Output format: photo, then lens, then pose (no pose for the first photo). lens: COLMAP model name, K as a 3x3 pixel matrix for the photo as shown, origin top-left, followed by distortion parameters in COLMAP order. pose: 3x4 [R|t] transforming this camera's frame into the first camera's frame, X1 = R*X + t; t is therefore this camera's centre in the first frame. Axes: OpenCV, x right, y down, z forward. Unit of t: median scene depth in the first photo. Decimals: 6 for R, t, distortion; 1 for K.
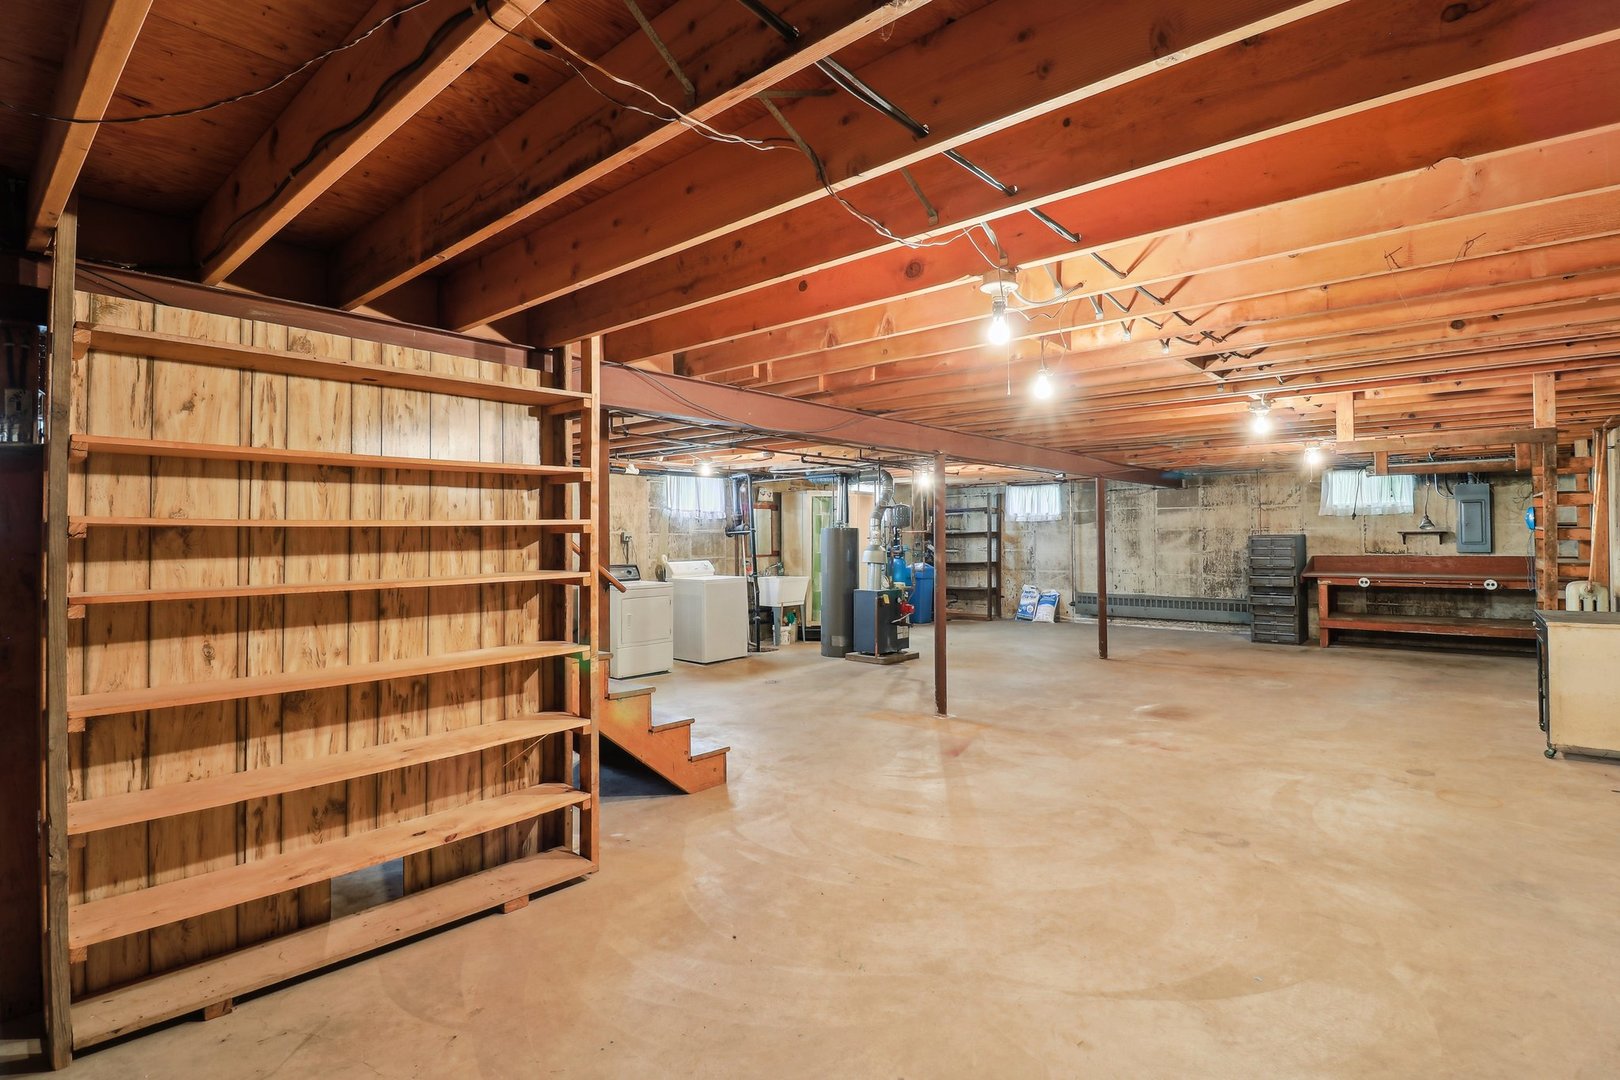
lens RADIAL K [[799.8, 0, 804.4], [0, 799.8, 532.1], [0, 0, 1]] dist [0.000540, -0.015824]
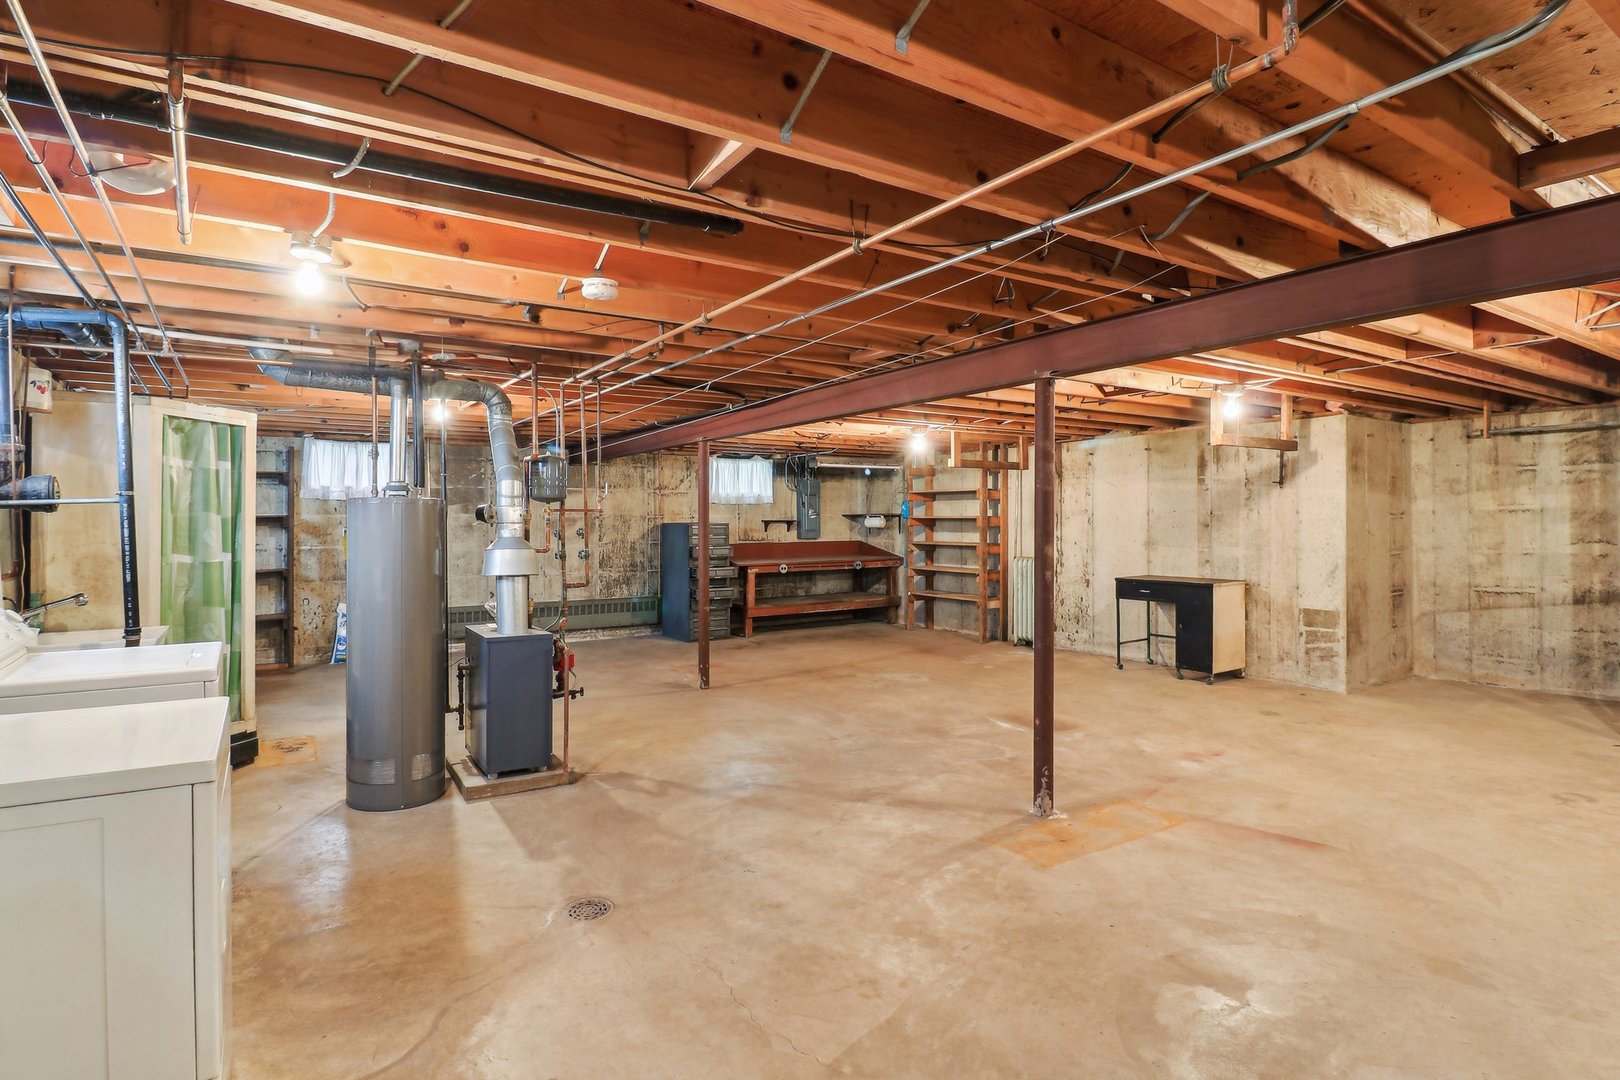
lens RADIAL K [[827.0, 0, 810.0], [0, 827.0, 540.0], [0, 0, 1]] dist [0.003366, -0.014869]
pose [[0.265260, -0.013387, 0.964084, -0.304060], [-0.002735, 0.999889, 0.014636, 0.009373], [-0.964173, -0.006519, 0.265194, 0.645003]]
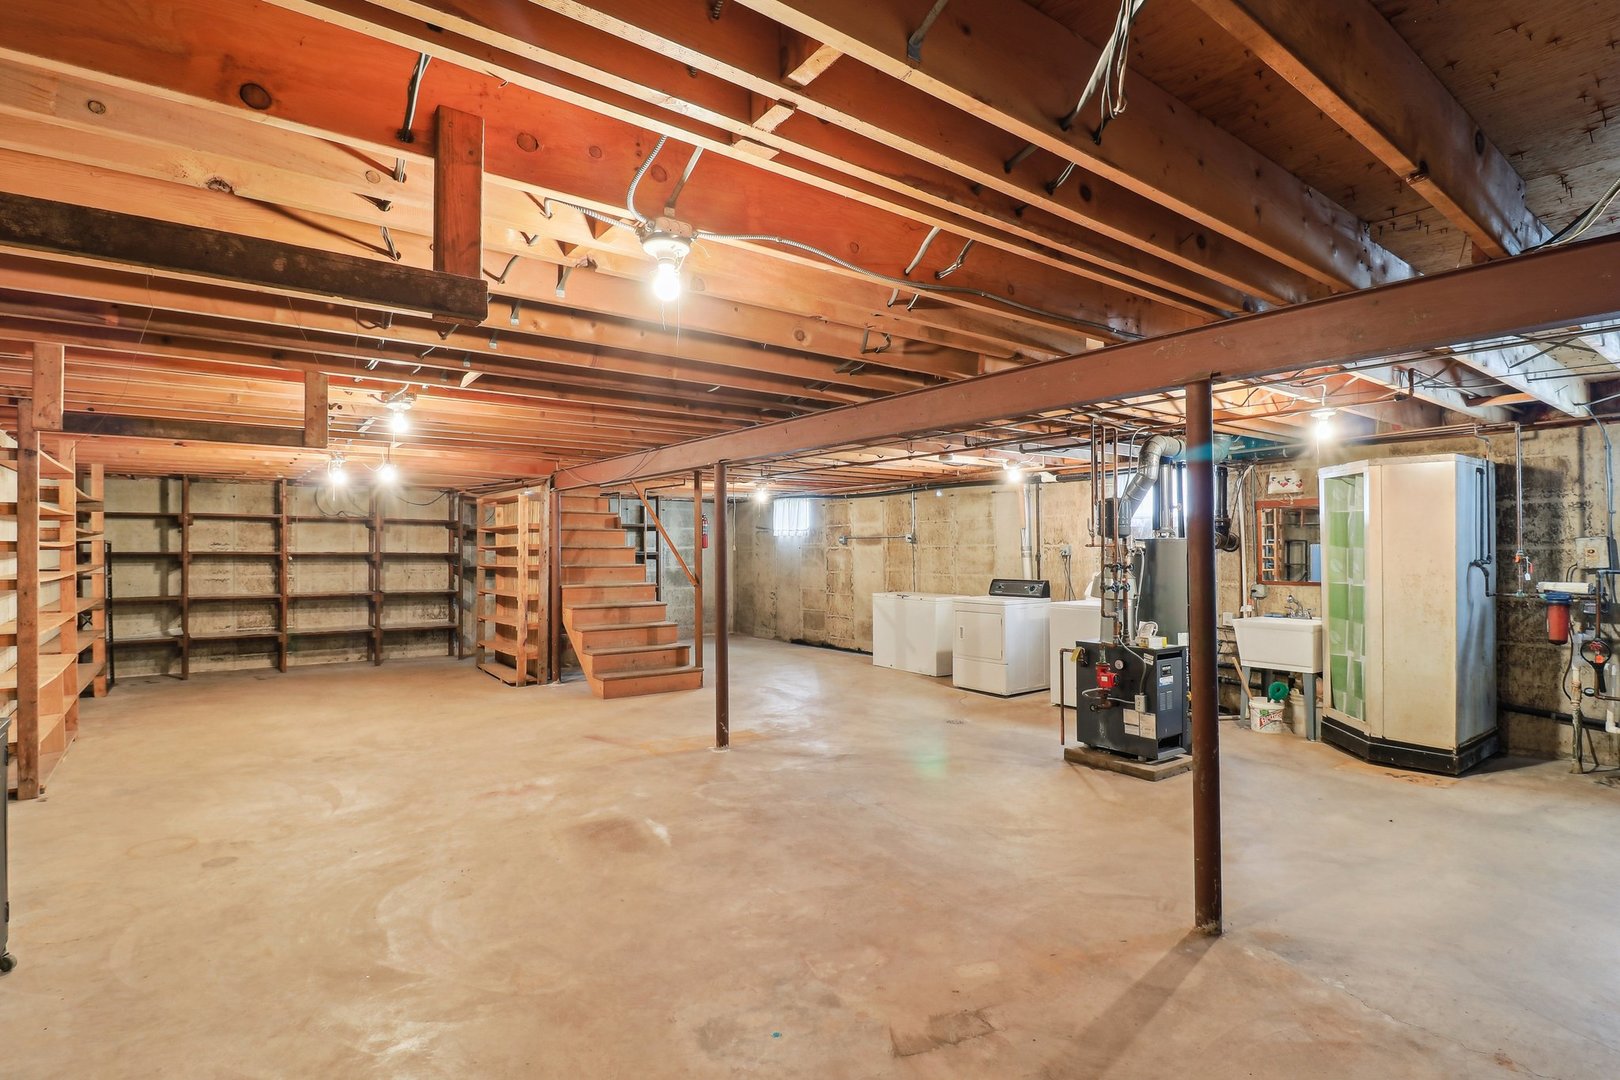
lens RADIAL K [[799.8, 0, 804.4], [0, 799.8, 532.1], [0, 0, 1]] dist [0.000540, -0.015824]
pose [[-0.221167, -0.013105, -0.975148, 0.678470], [0.004343, 0.999887, -0.014422, -0.003722], [0.975226, -0.007424, -0.221085, 0.833152]]
